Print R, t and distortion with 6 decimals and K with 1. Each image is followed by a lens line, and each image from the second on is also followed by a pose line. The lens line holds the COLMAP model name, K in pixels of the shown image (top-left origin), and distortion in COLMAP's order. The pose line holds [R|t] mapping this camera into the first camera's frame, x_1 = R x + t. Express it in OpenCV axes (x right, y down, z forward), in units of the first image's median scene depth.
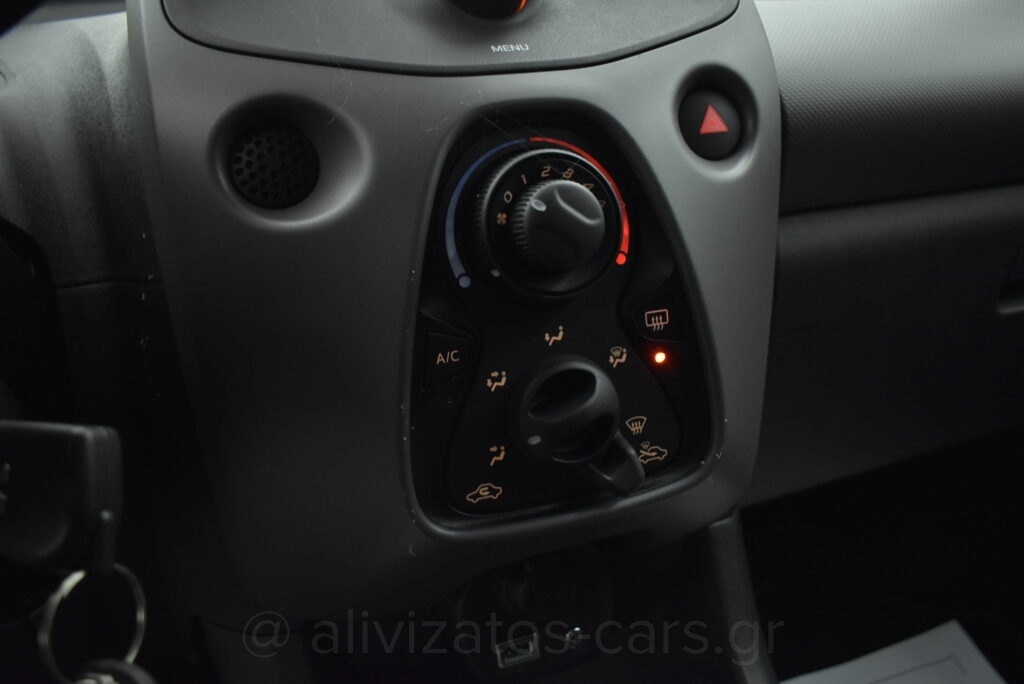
lens RADIAL K [[781.0, 0, 512.0], [0, 781.0, 342.0], [0, 0, 1]] dist [-0.099779, 0.014946]
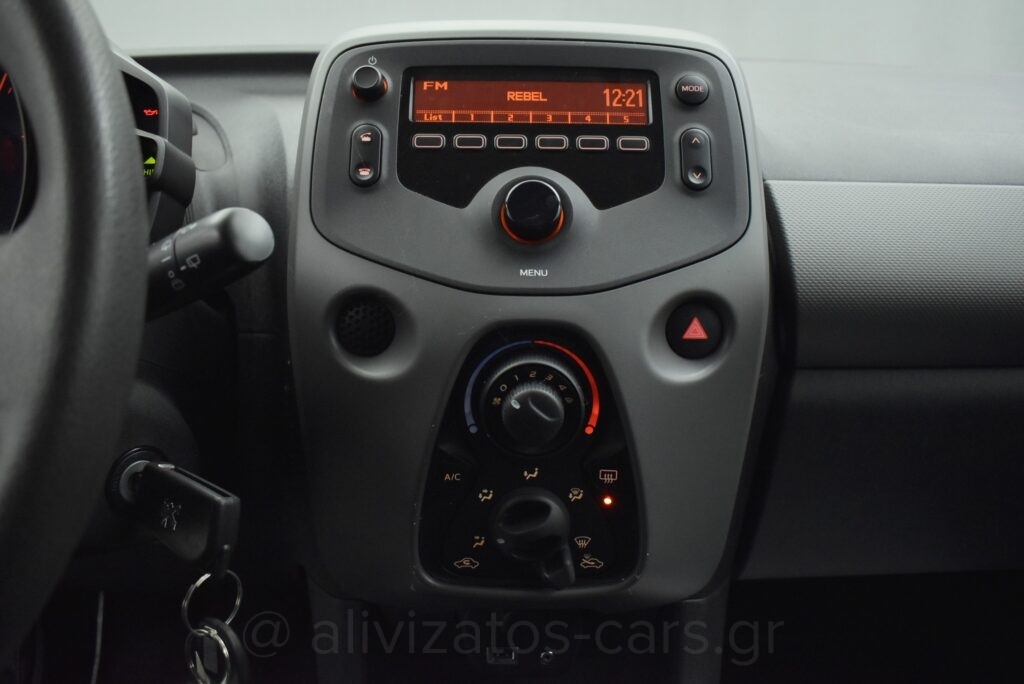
lens RADIAL K [[817.3, 0, 512.0], [0, 817.3, 342.0], [0, 0, 1]] dist [-0.096568, 0.004548]
pose [[0.949962, 0.199440, -0.240407, 0.341154], [-0.172509, 0.976589, 0.128506, -0.441610], [0.260408, -0.080604, 0.962128, -0.448260]]
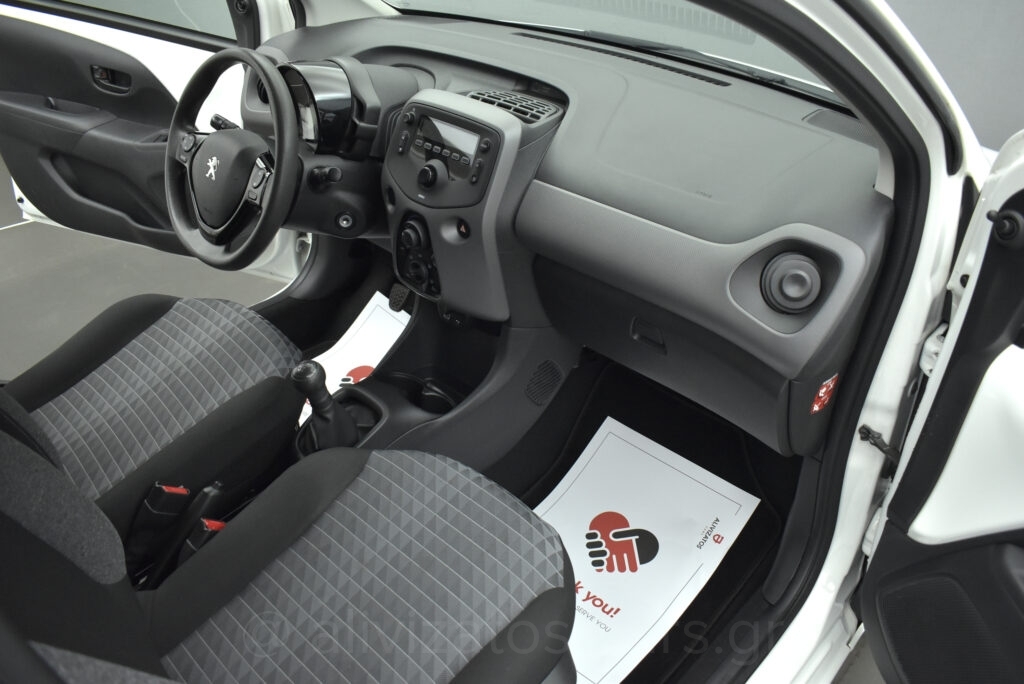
lens RADIAL K [[781.0, 0, 512.0], [0, 781.0, 342.0], [0, 0, 1]] dist [-0.099779, 0.014946]
pose [[0.489230, 0.601319, -0.631719, 3.646577], [-0.208574, 0.783968, 0.584714, -2.487657], [0.846848, -0.154300, 0.508961, -1.002740]]
